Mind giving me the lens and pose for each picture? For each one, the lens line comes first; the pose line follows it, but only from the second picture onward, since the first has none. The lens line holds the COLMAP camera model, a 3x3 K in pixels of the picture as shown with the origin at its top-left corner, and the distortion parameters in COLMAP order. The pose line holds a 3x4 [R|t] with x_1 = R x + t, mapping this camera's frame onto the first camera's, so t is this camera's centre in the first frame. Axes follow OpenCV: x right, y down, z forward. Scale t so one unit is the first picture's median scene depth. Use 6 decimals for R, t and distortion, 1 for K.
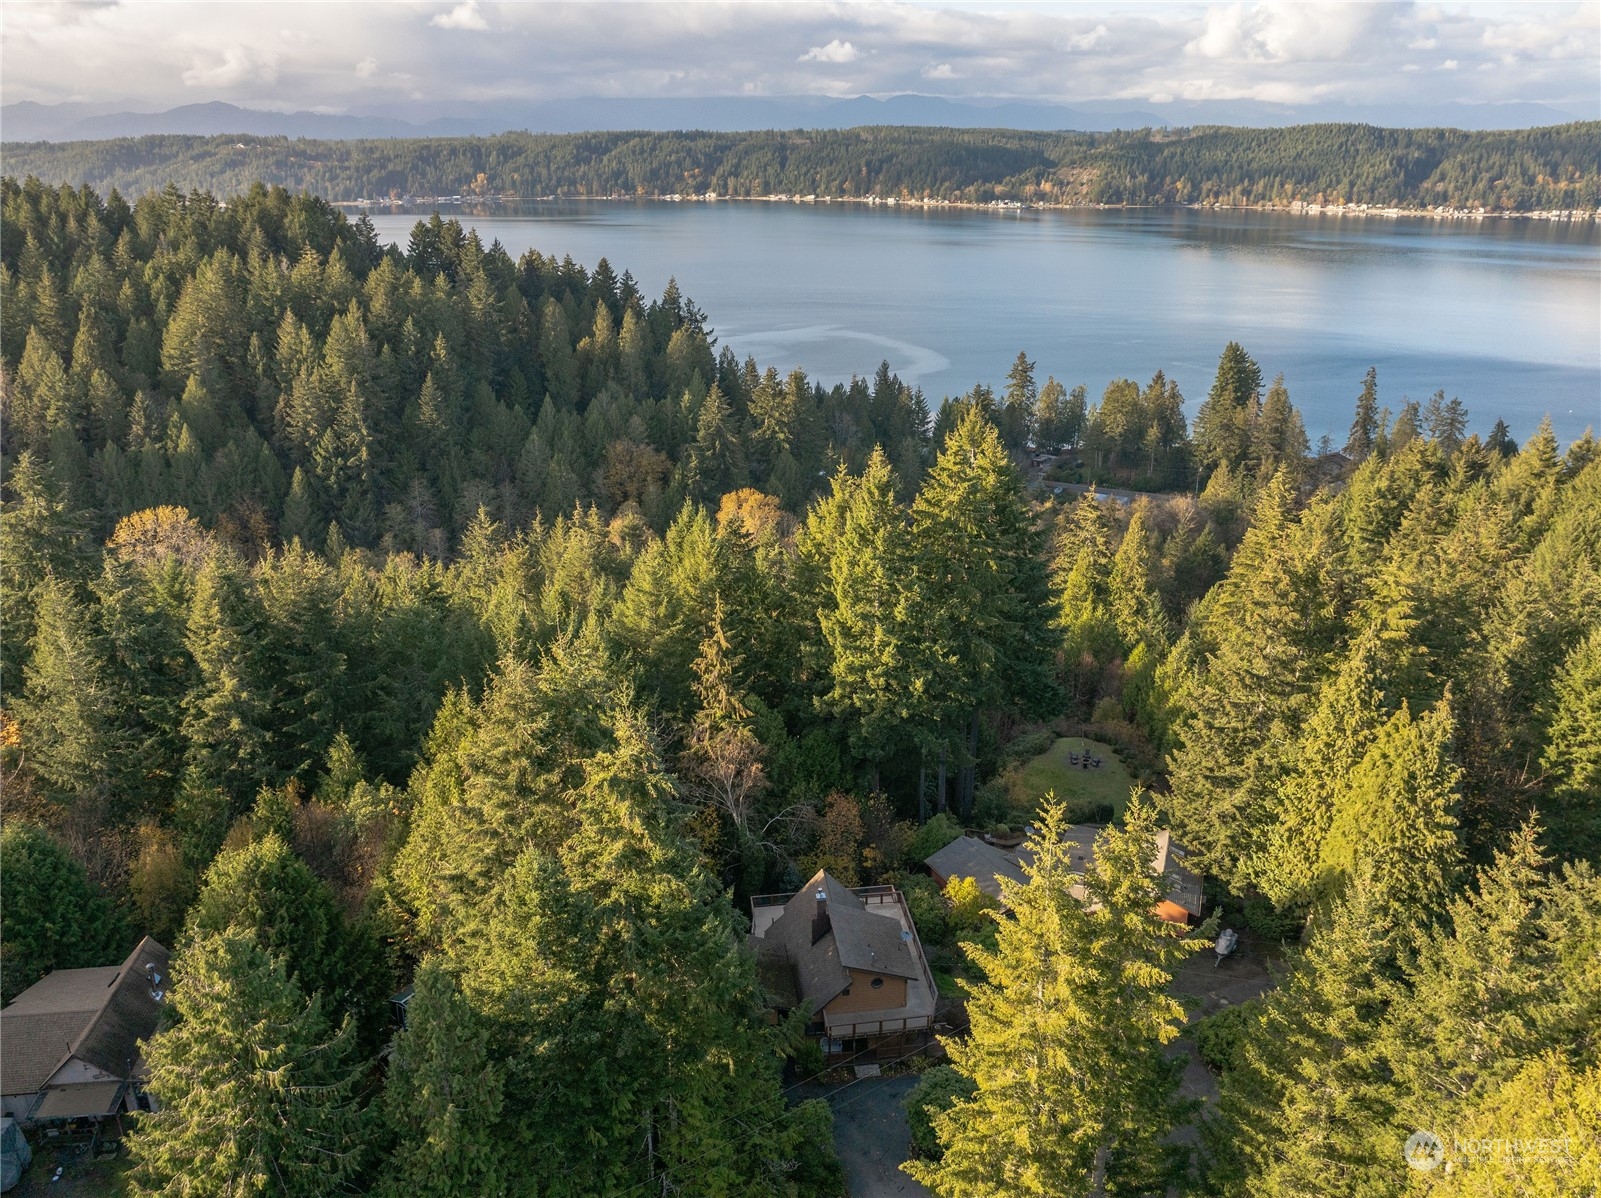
lens RADIAL K [[1121.3, 0, 804.1], [0, 1121.3, 492.0], [0, 0, 1]] dist [-0.020944, -0.022665]
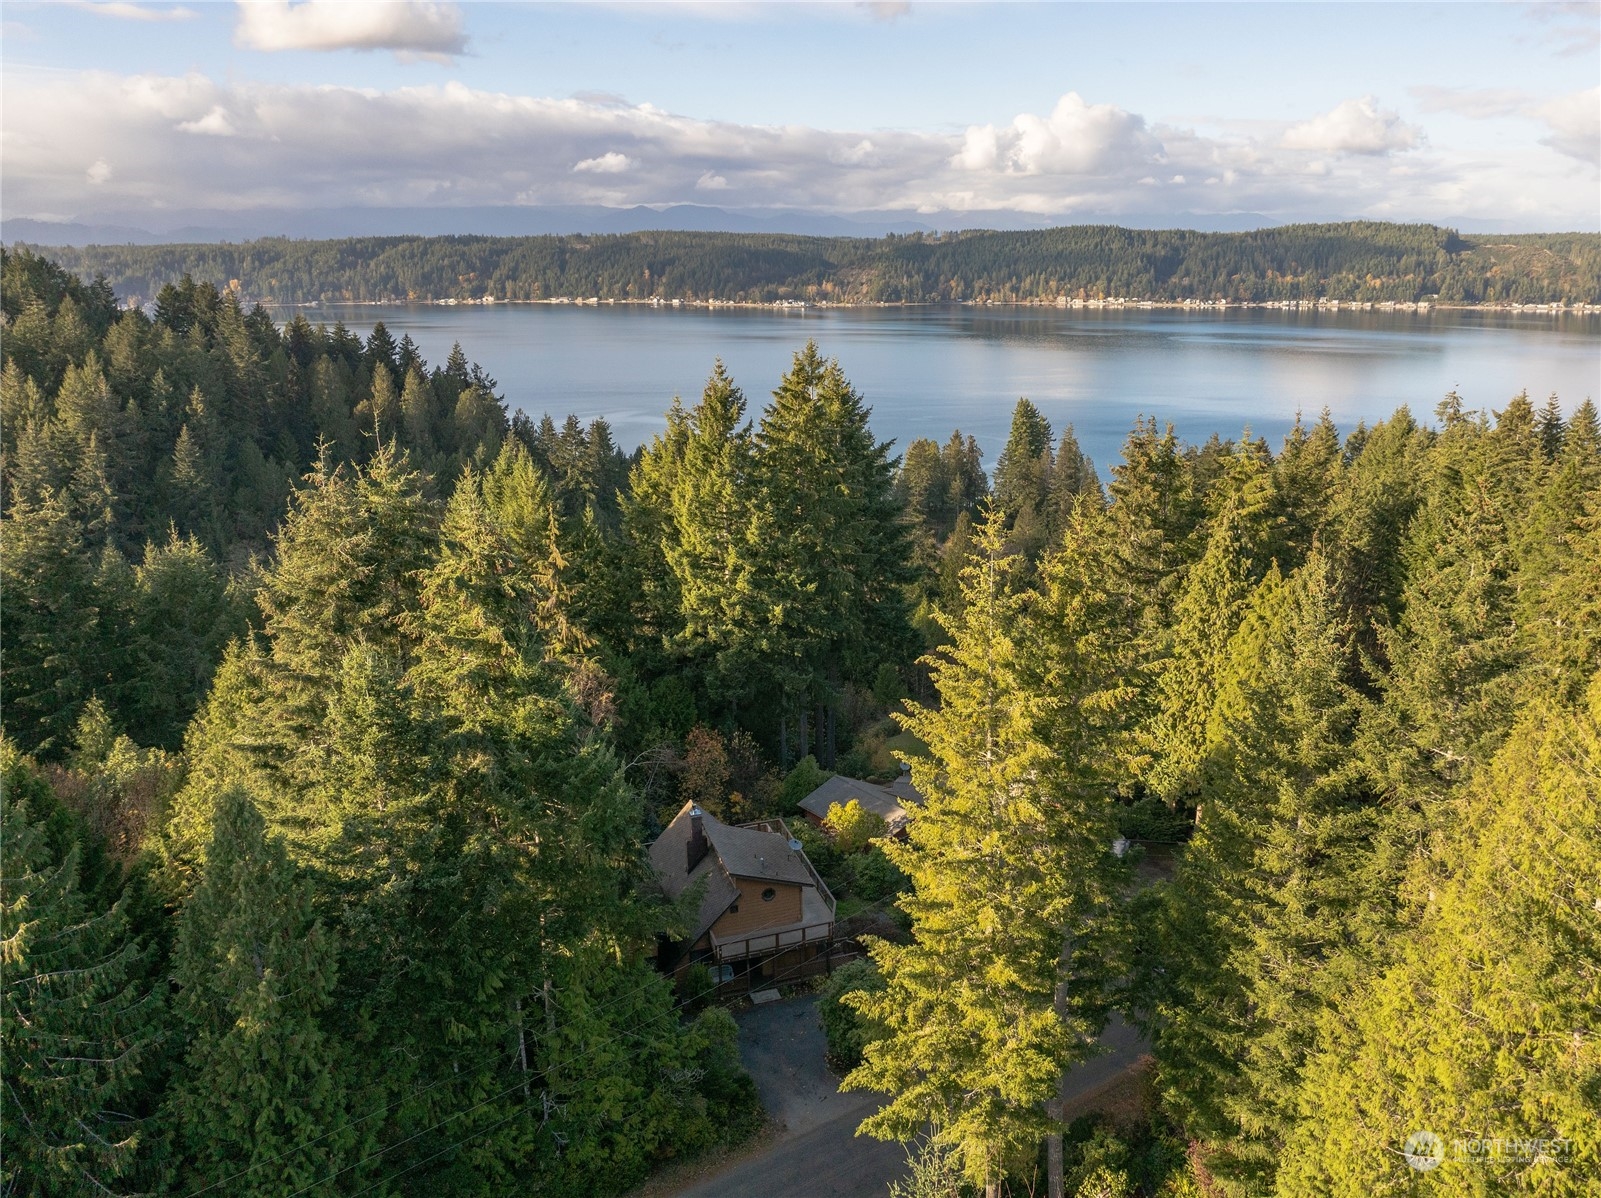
lens RADIAL K [[1116.7, 0, 800.5], [0, 1116.7, 599.0], [0, 0, 1]] dist [-0.035744, -0.004351]
pose [[0.979781, -0.053535, 0.192775, -0.030631], [0.067379, 0.995543, -0.065981, 0.124189], [-0.188384, 0.077636, 0.979022, 0.055785]]
